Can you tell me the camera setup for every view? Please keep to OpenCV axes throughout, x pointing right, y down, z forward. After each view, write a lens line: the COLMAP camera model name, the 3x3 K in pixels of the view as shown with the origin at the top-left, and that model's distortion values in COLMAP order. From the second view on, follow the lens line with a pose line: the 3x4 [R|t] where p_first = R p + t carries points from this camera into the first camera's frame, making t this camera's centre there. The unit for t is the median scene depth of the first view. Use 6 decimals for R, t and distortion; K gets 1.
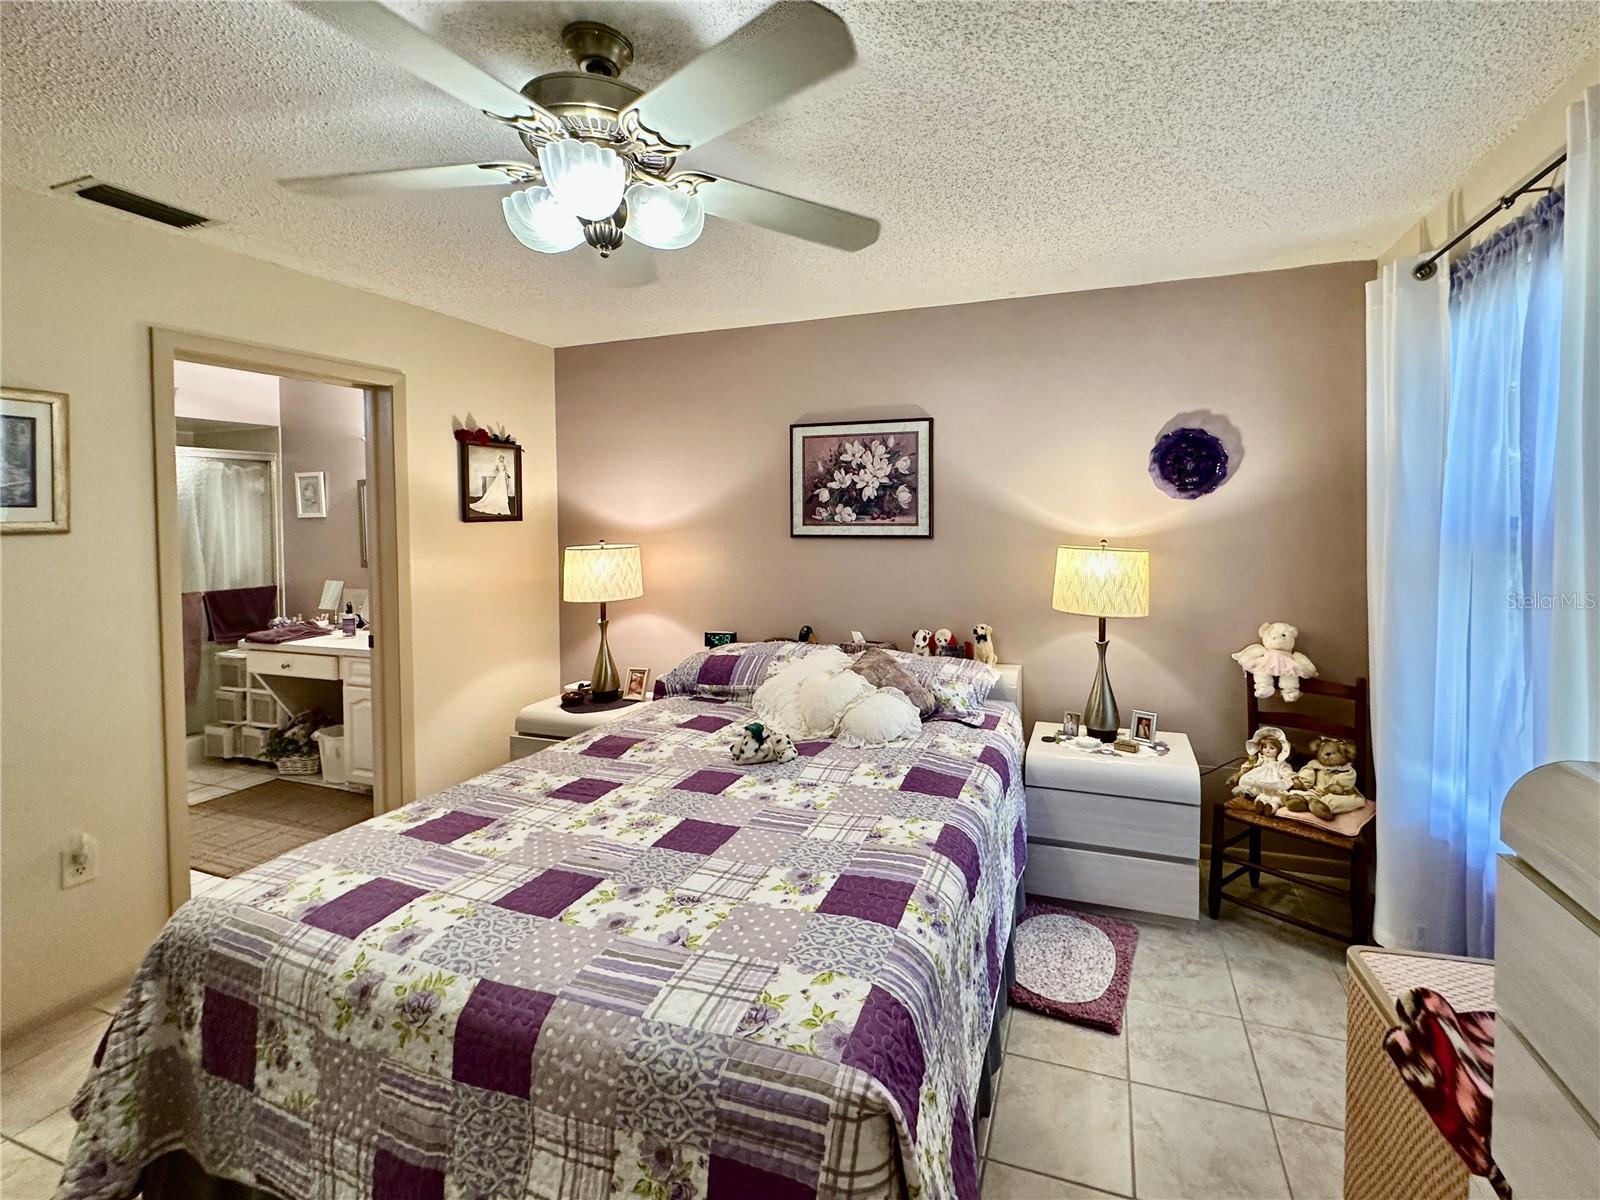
lens RADIAL K [[705.0, 0, 935.5], [0, 705.0, 520.4], [0, 0, 1]] dist [-0.001624, 0.000127]
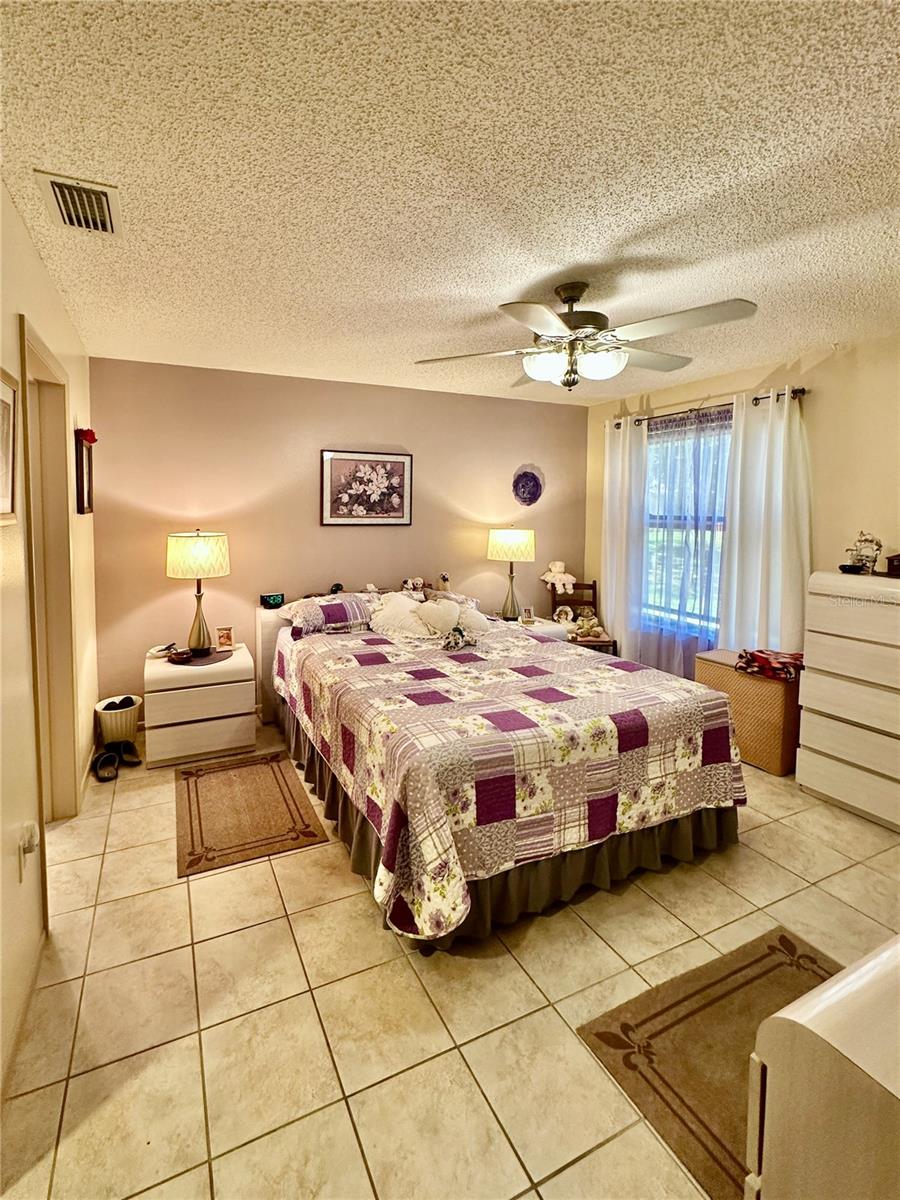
lens RADIAL K [[524.4, 0, 393.4], [0, 524.4, 531.9], [0, 0, 1]] dist [-0.002762, 0.000871]
pose [[0.750998, -0.016309, 0.660103, -0.871567], [-0.005977, 0.999486, 0.031495, 0.001514], [-0.660277, -0.027598, 0.750514, 0.074654]]
